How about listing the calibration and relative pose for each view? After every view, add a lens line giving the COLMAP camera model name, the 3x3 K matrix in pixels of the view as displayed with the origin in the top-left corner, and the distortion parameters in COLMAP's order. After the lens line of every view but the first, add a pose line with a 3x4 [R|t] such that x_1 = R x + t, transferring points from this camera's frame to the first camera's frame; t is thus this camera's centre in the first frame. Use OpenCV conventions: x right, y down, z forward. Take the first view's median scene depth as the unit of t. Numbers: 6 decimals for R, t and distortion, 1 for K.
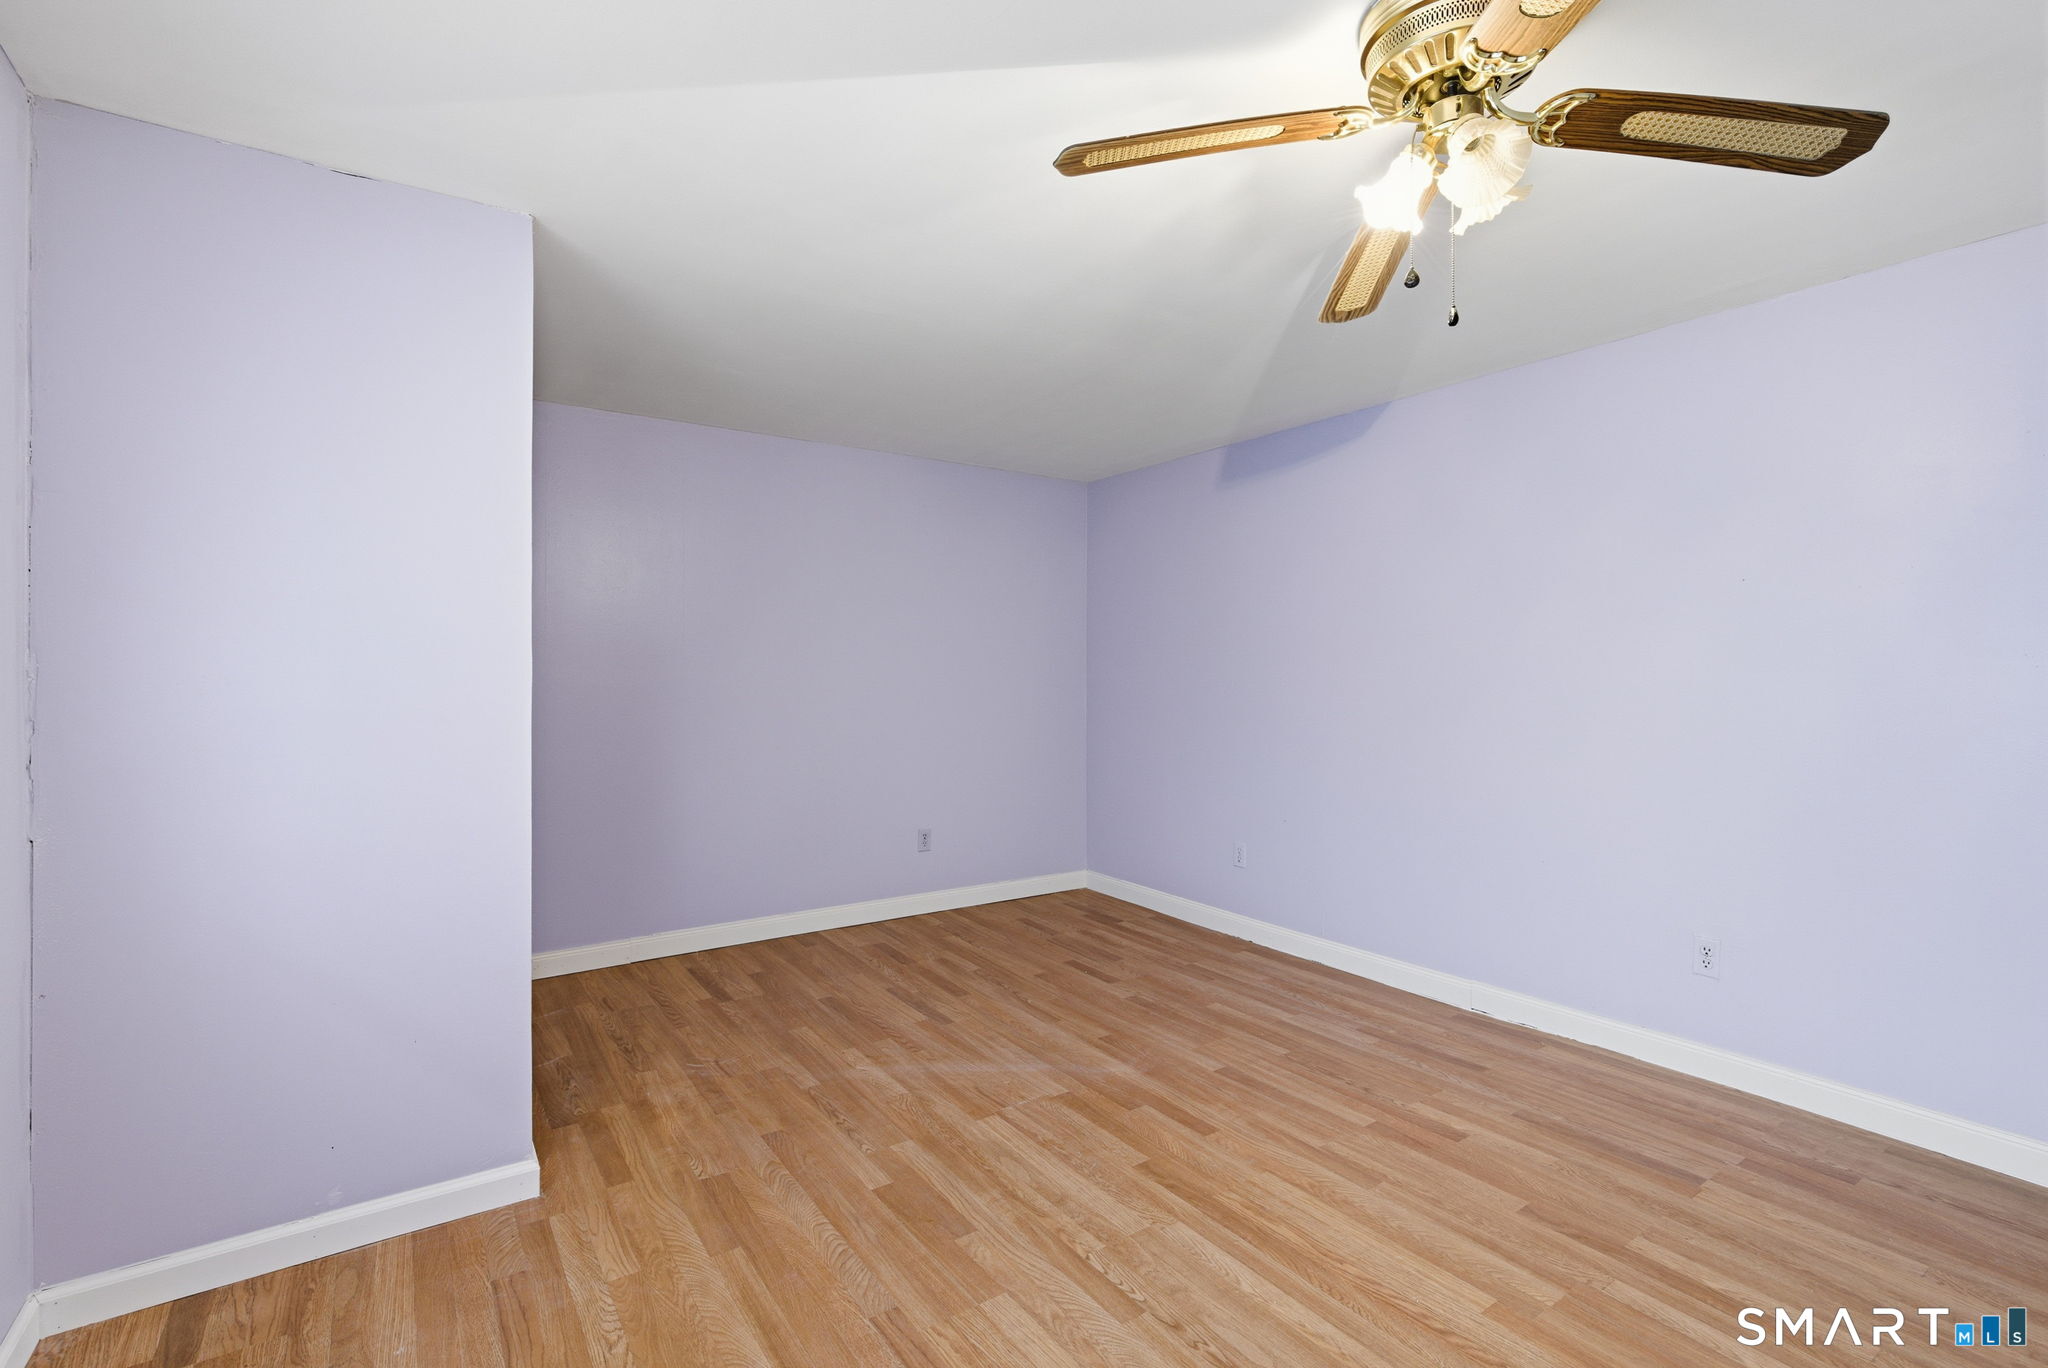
lens RADIAL K [[926.5, 0, 1022.1], [0, 926.5, 664.4], [0, 0, 1]] dist [-0.002390, 0.000001]
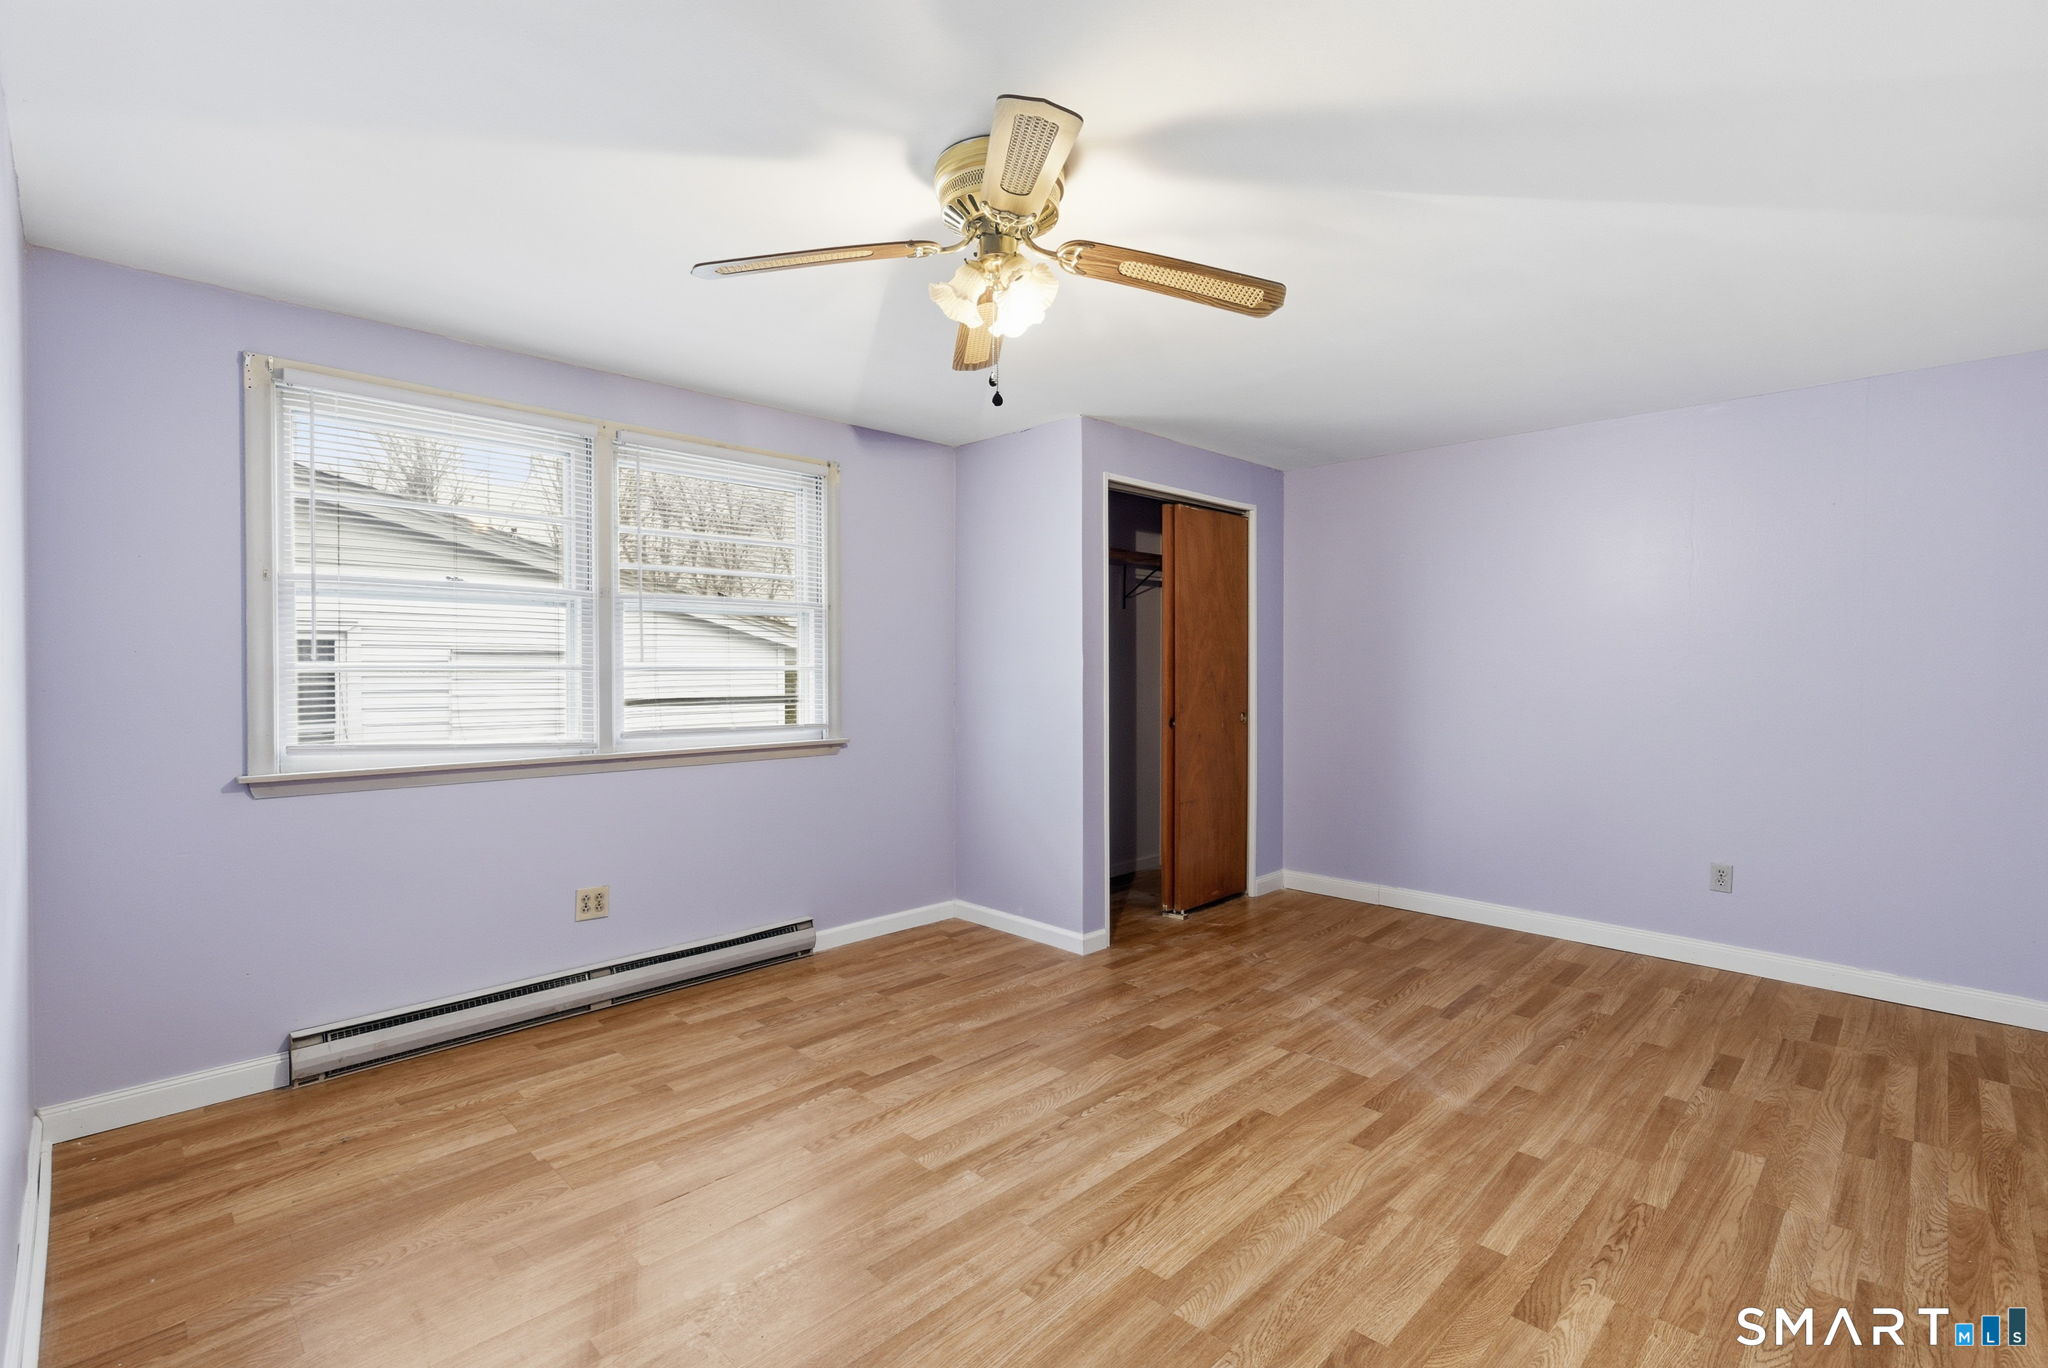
lens RADIAL K [[931.4, 0, 1012.9], [0, 931.4, 678.8], [0, 0, 1]] dist [-0.001190, -0.000168]
pose [[0.174601, 0.013526, -0.984546, 1.069005], [0.004458, 0.999885, 0.014527, 0.004531], [0.984629, -0.006925, 0.174521, 0.471573]]
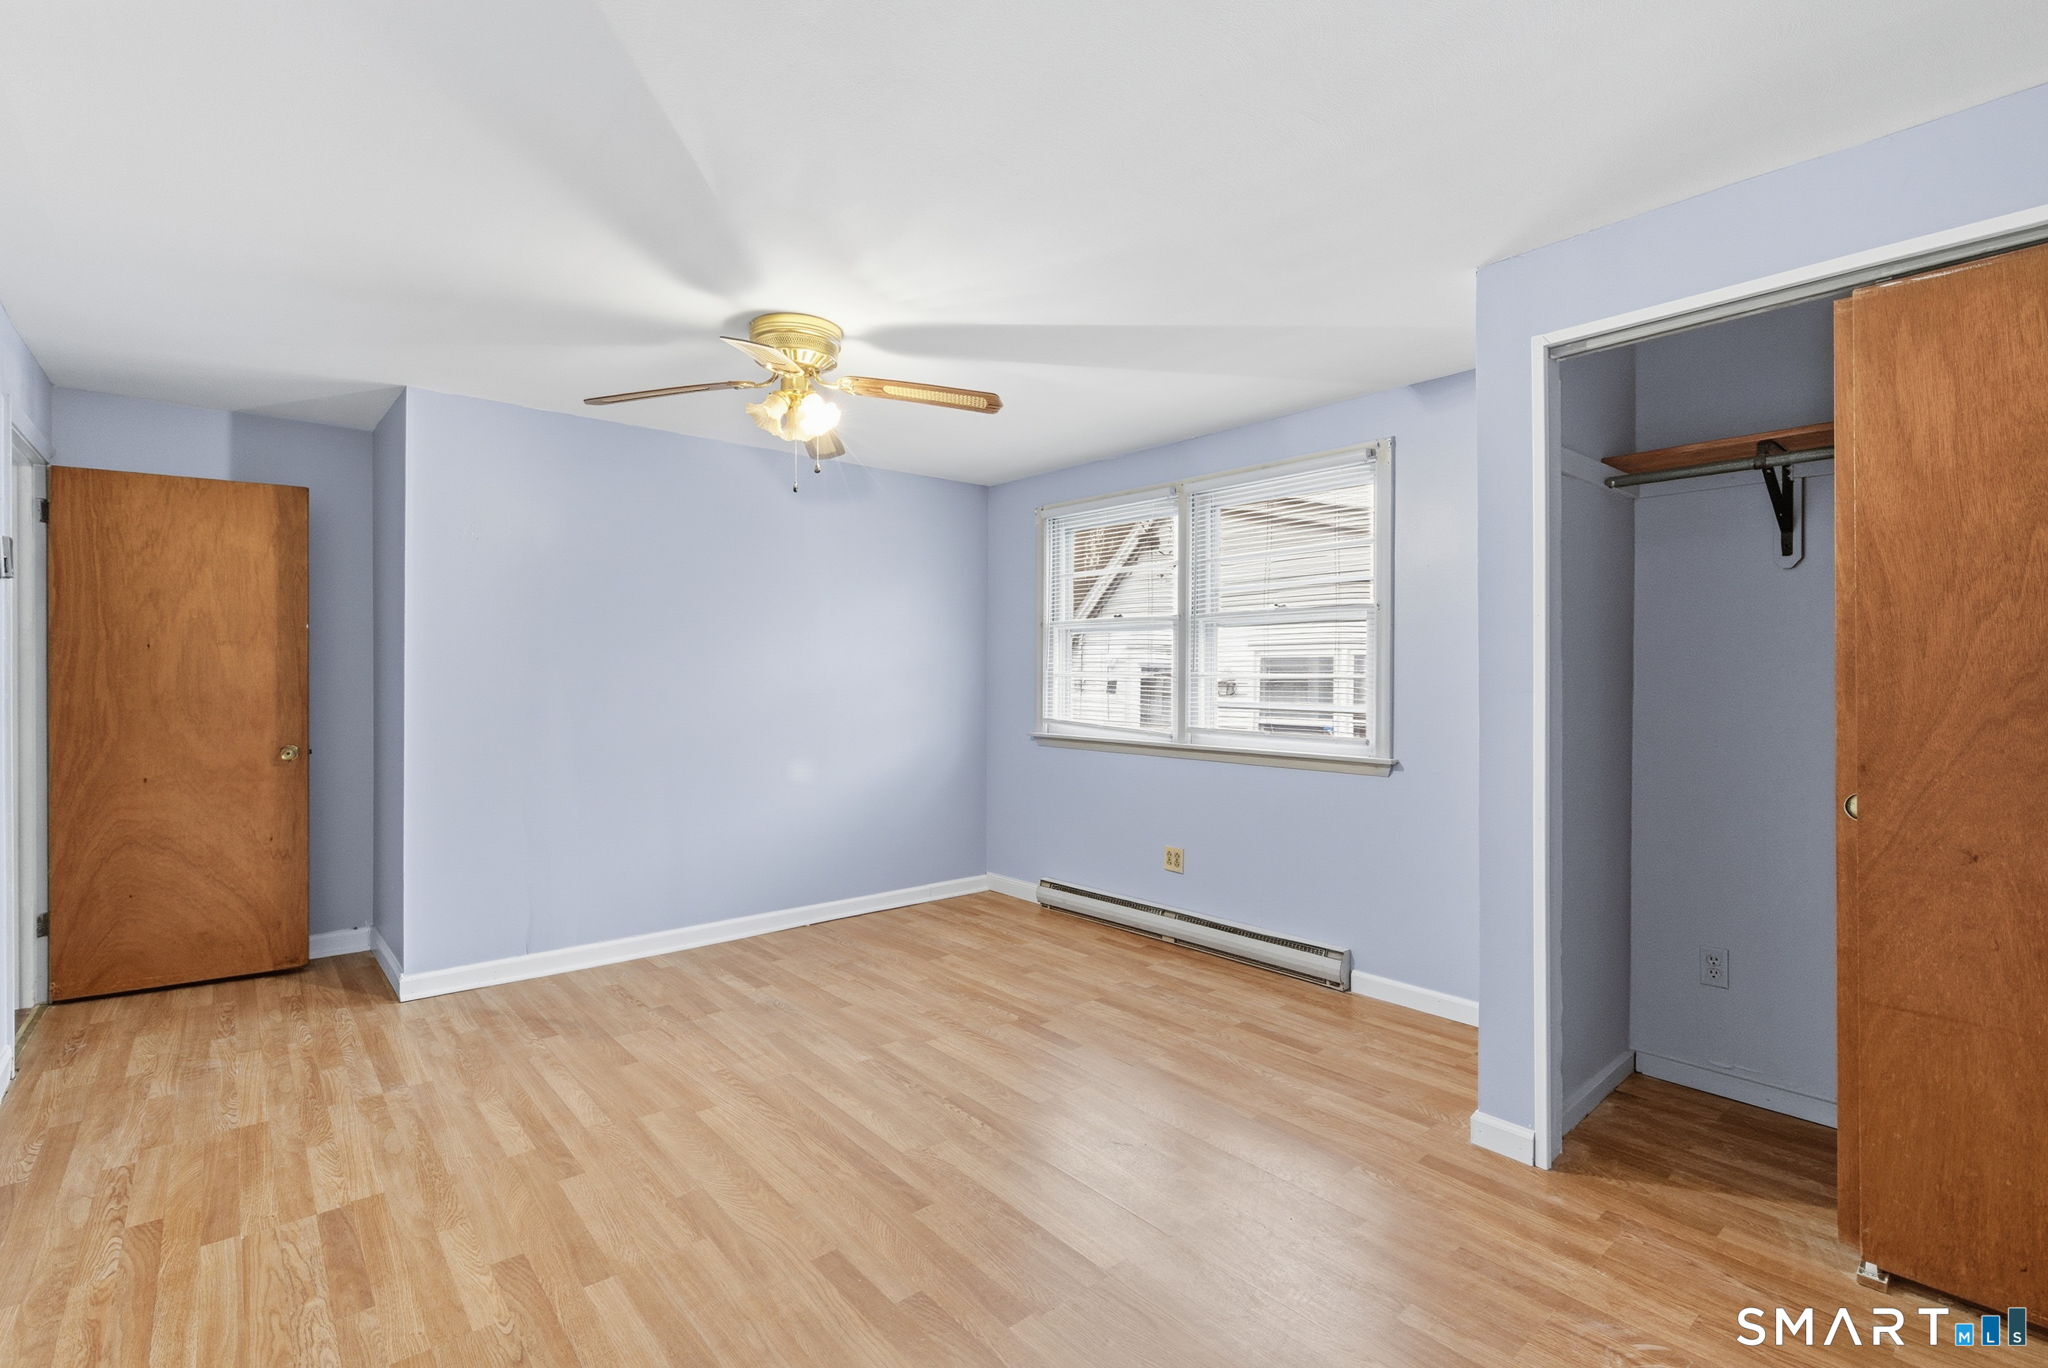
lens RADIAL K [[931.4, 0, 1012.9], [0, 931.4, 678.8], [0, 0, 1]] dist [-0.001190, -0.000168]
pose [[-0.995267, -0.002702, -0.097137, 0.121108], [-0.002578, 0.999996, -0.001399, 0.014304], [0.097140, -0.001142, -0.995270, 1.775341]]
